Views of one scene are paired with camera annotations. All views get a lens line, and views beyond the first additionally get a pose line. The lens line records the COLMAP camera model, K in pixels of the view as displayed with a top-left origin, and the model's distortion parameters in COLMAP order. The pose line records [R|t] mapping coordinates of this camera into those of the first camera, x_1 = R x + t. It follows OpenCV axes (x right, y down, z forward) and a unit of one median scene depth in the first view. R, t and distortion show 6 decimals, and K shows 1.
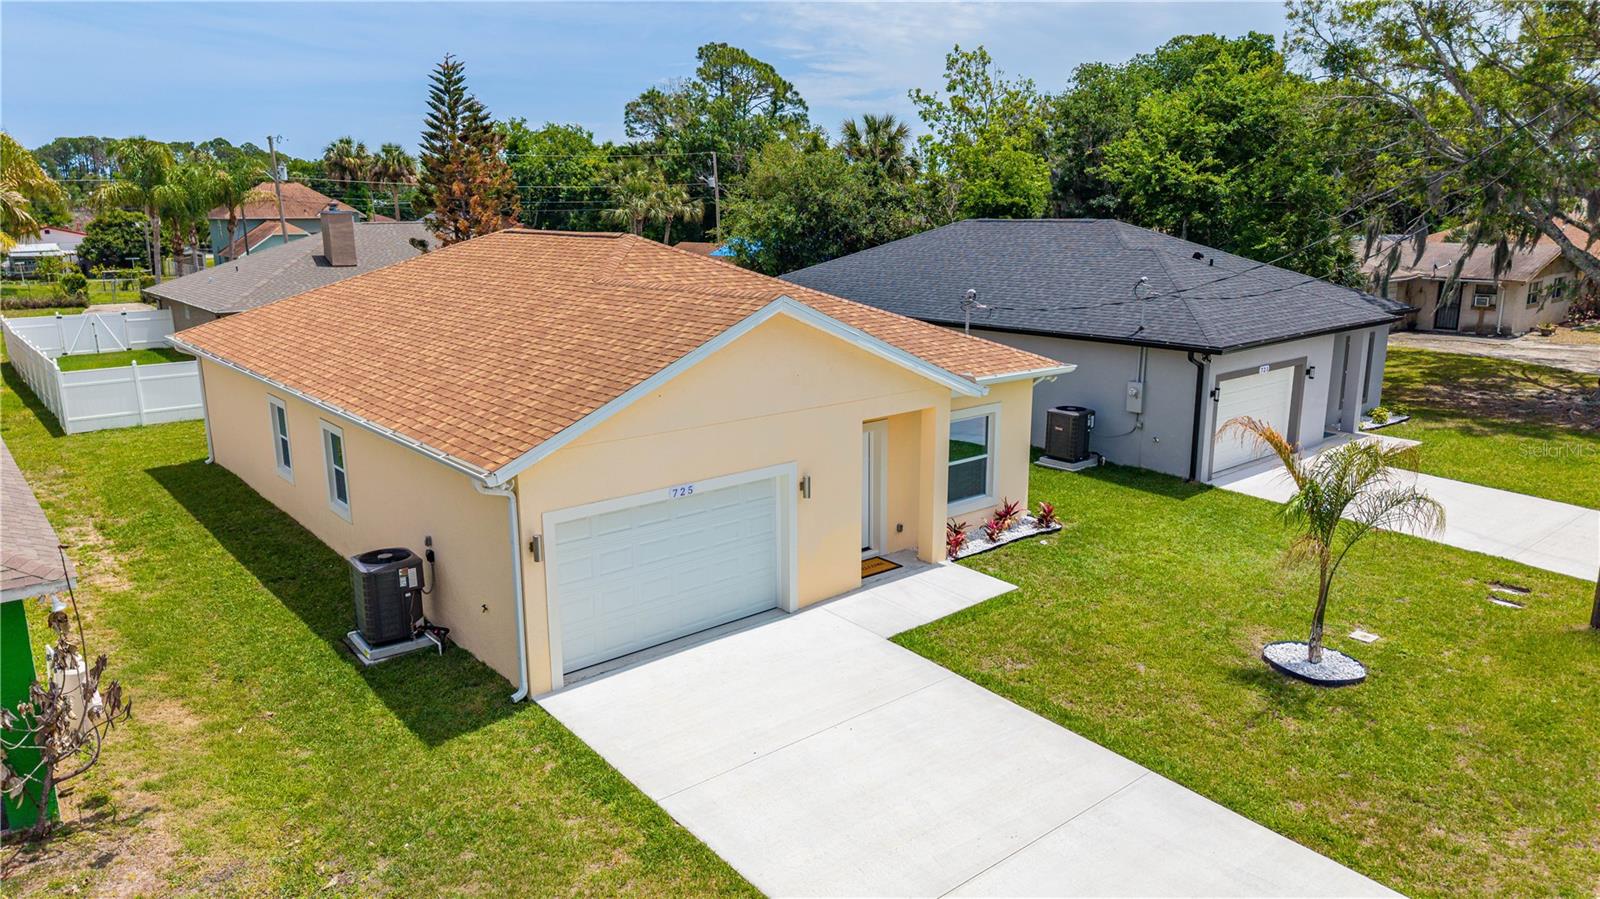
lens RADIAL K [[1079.0, 0, 805.8], [0, 1079.0, 450.2], [0, 0, 1]] dist [0.012056, -0.015340]
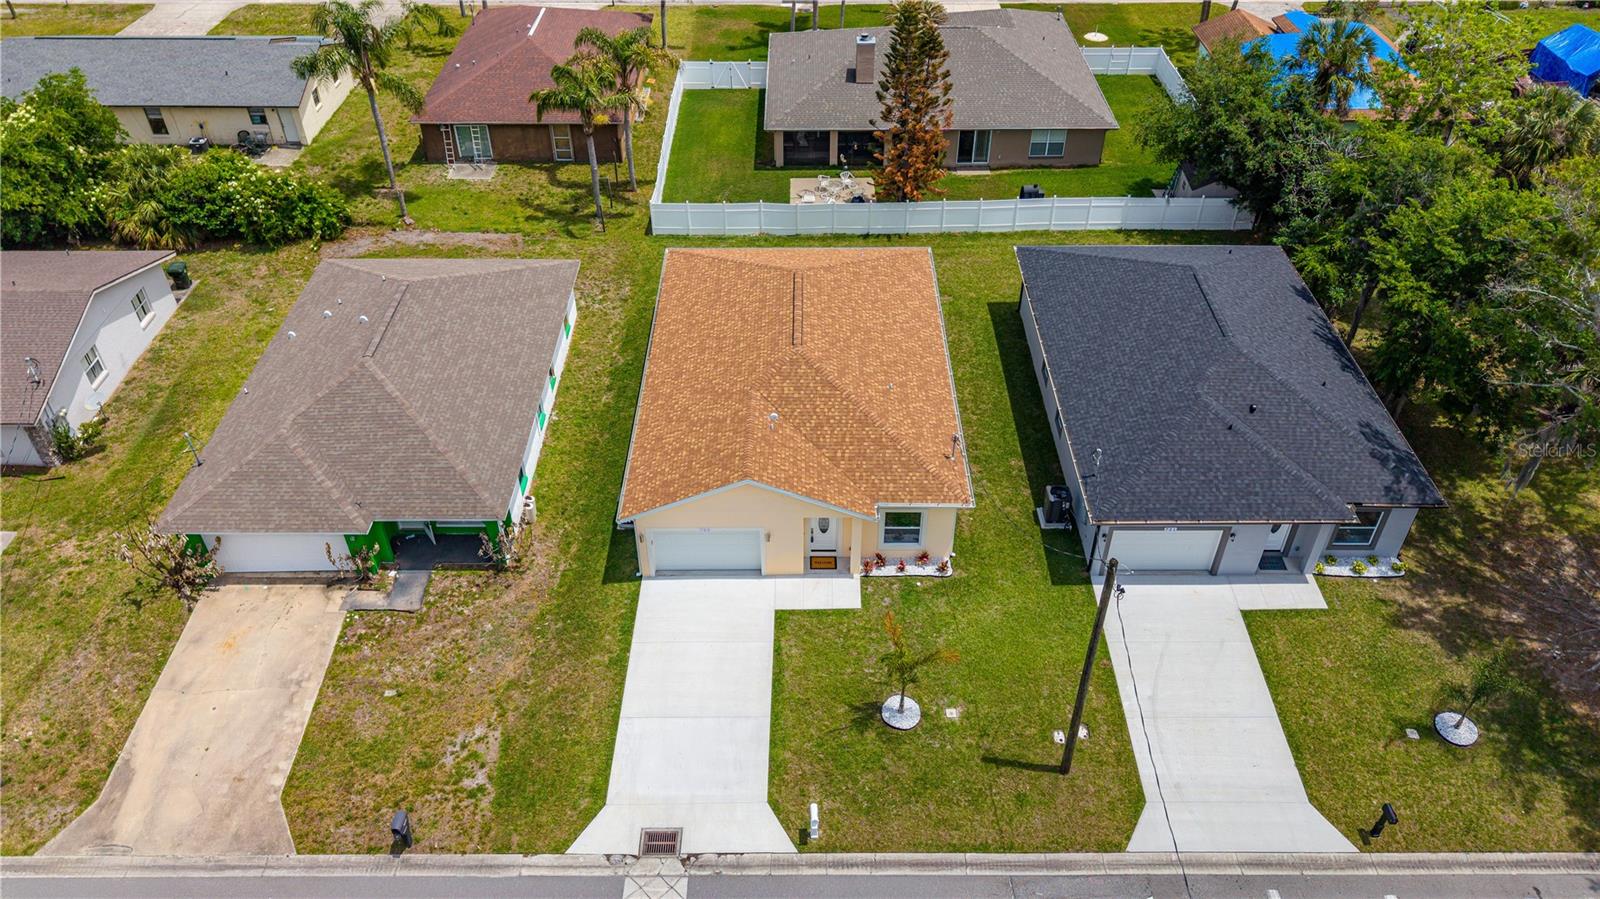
lens RADIAL K [[1176.5, 0, 804.1], [0, 1176.5, 455.3], [0, 0, 1]] dist [0.032172, -0.042384]
pose [[0.766037, 0.413724, -0.491955, 0.551325], [-0.145805, 0.857224, 0.493871, -0.617155], [0.626041, -0.306594, 0.716988, -0.314243]]
